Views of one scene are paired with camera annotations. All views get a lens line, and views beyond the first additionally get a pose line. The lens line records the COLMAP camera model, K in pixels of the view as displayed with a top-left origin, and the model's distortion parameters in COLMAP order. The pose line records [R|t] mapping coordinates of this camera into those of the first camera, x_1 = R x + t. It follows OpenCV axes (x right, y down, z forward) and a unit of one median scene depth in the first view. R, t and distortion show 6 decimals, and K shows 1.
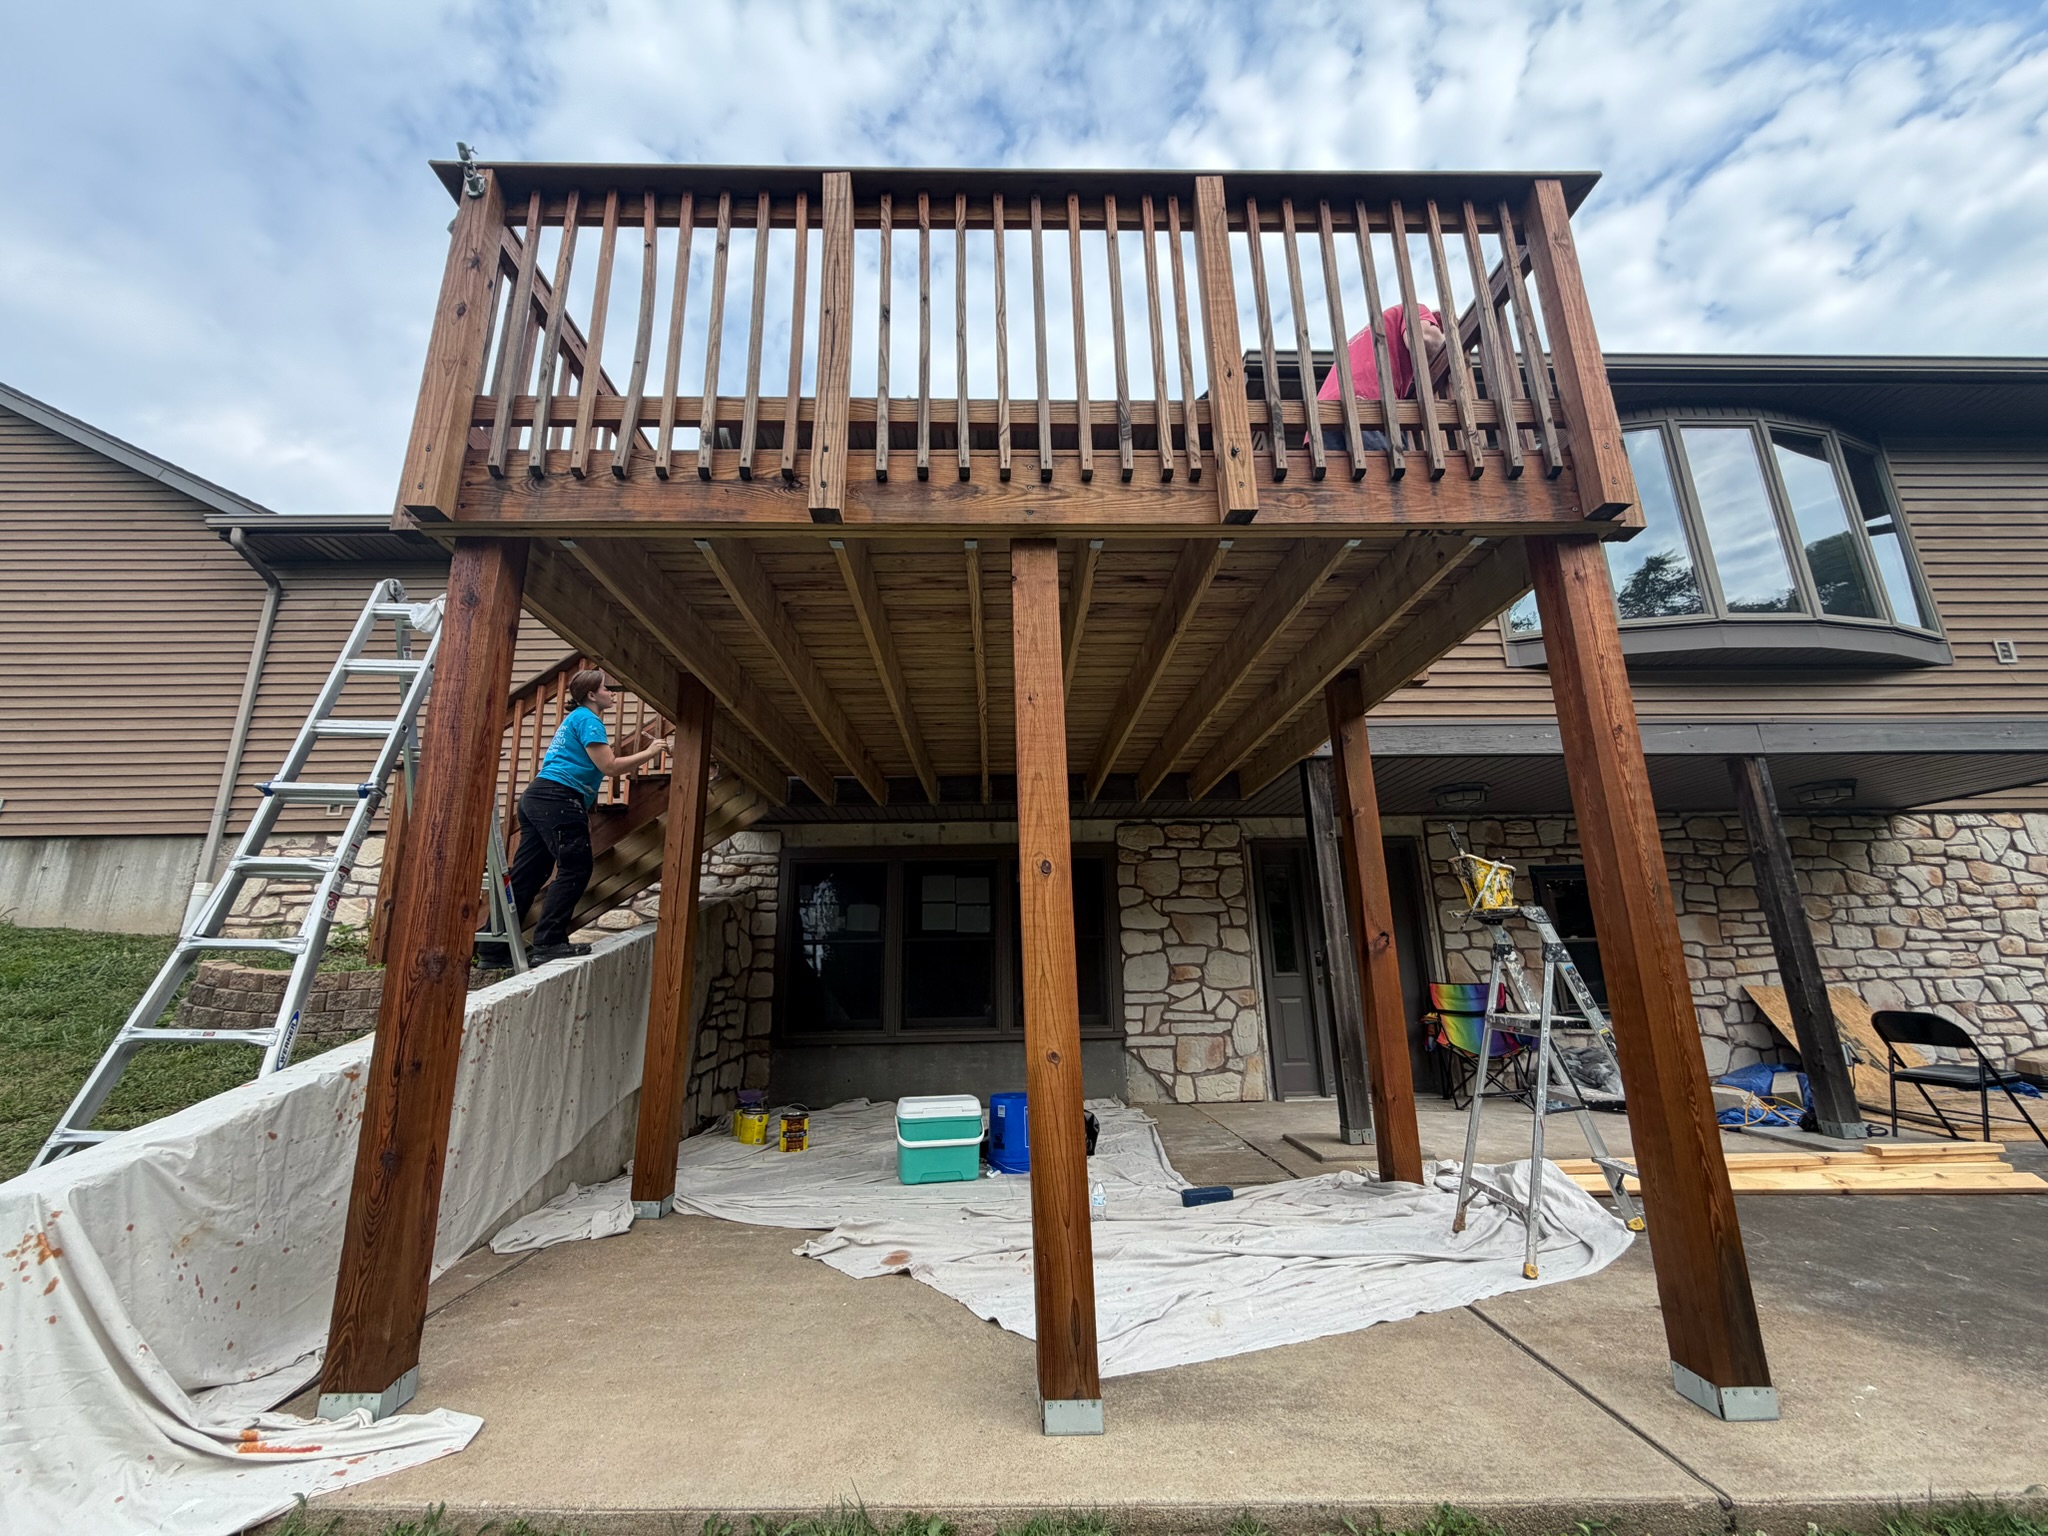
lens RADIAL K [[817.0, 0, 1014.2], [0, 817.0, 765.5], [0, 0, 1]] dist [-0.000371, 0.000061]
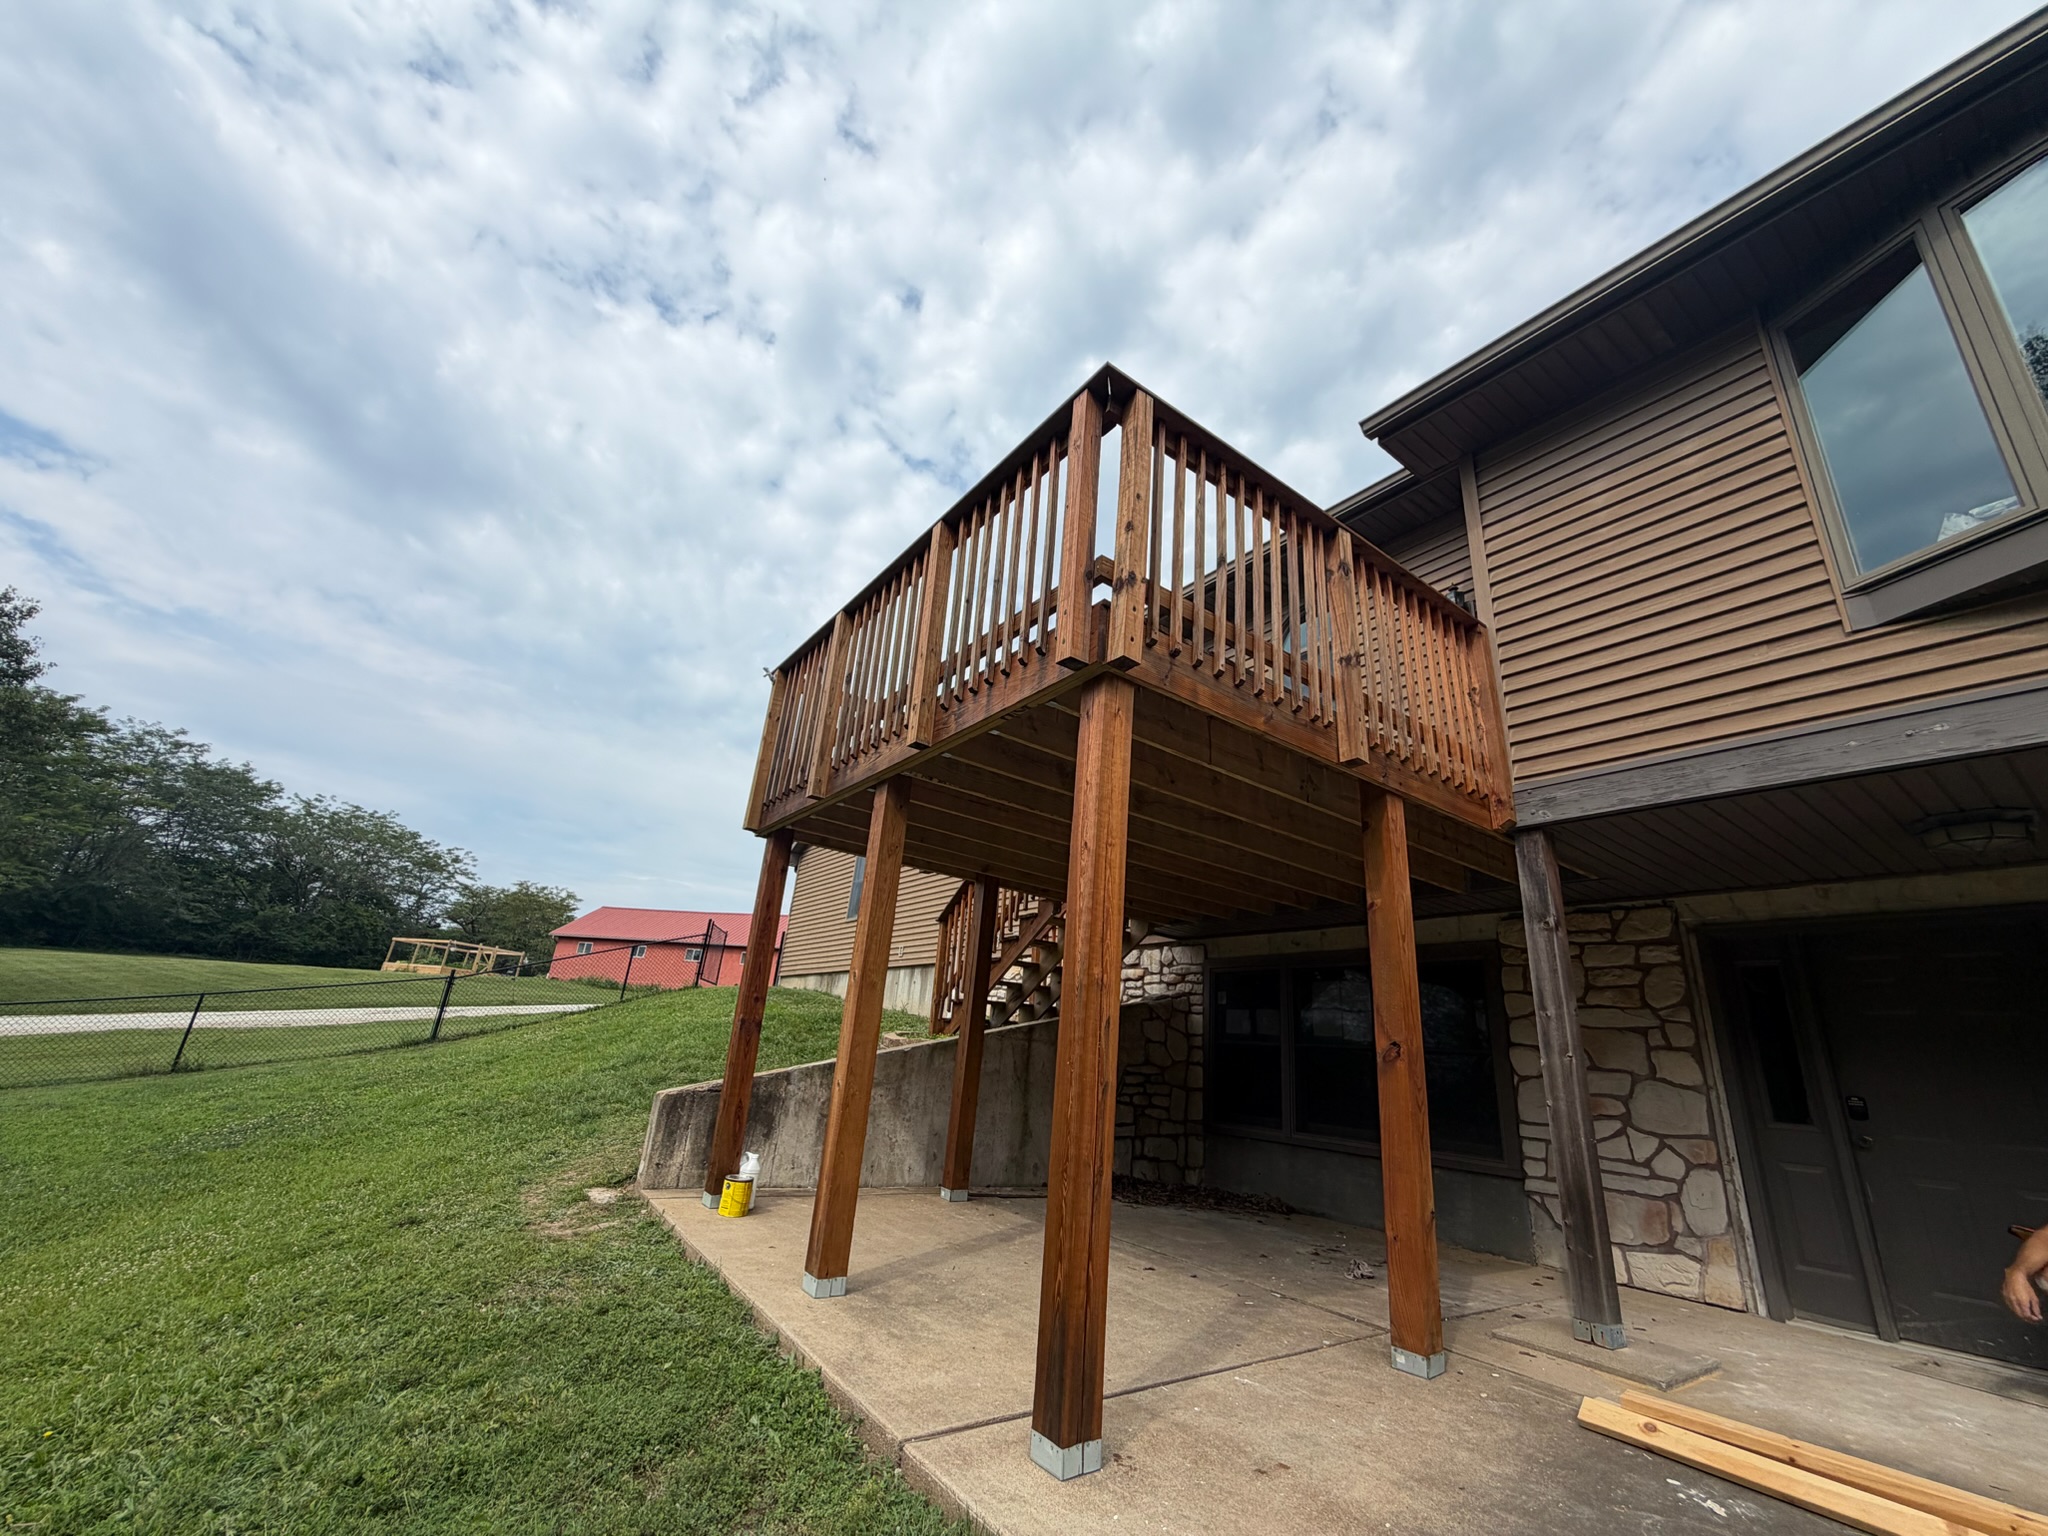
lens RADIAL K [[817.0, 0, 1013.7], [0, 817.0, 766.6], [0, 0, 1]] dist [-0.000371, 0.000061]
pose [[0.559354, -0.220068, -0.799183, 0.589967], [0.116395, 0.975415, -0.187131, 0.018388], [0.820716, 0.011651, 0.571217, 0.091950]]
